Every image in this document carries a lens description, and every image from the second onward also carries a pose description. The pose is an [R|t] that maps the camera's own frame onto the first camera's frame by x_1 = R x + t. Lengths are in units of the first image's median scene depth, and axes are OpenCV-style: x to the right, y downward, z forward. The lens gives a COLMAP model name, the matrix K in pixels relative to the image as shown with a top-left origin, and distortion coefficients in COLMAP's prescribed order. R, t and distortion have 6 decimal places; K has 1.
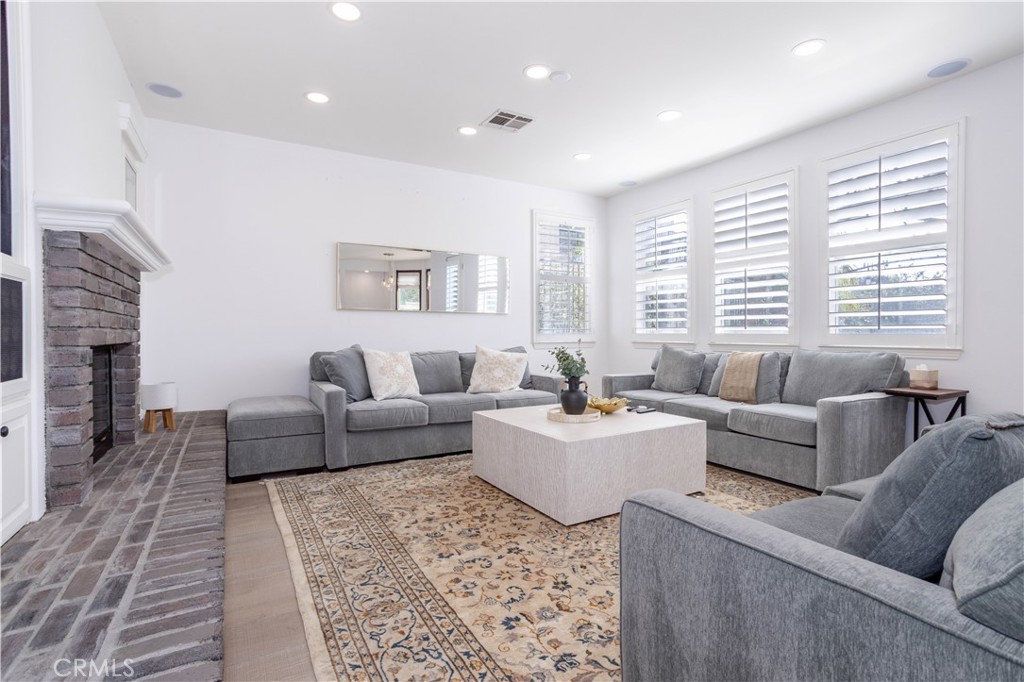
lens RADIAL K [[487.3, 0, 513.4], [0, 487.3, 336.9], [0, 0, 1]] dist [-0.060529, 0.035315]
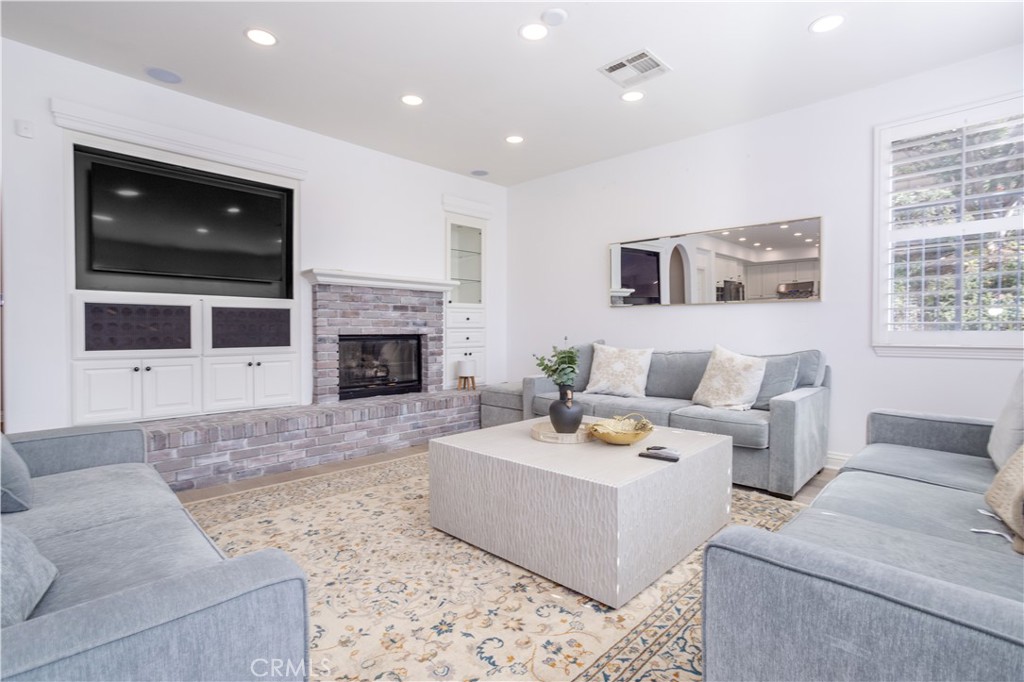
lens RADIAL K [[487.3, 0, 513.4], [0, 487.3, 336.9], [0, 0, 1]] dist [-0.060529, 0.035315]
pose [[0.272209, 0.012804, -0.962153, 1.173895], [-0.010873, 0.999889, 0.010230, -0.000141], [0.962177, 0.007677, 0.272318, 0.963782]]
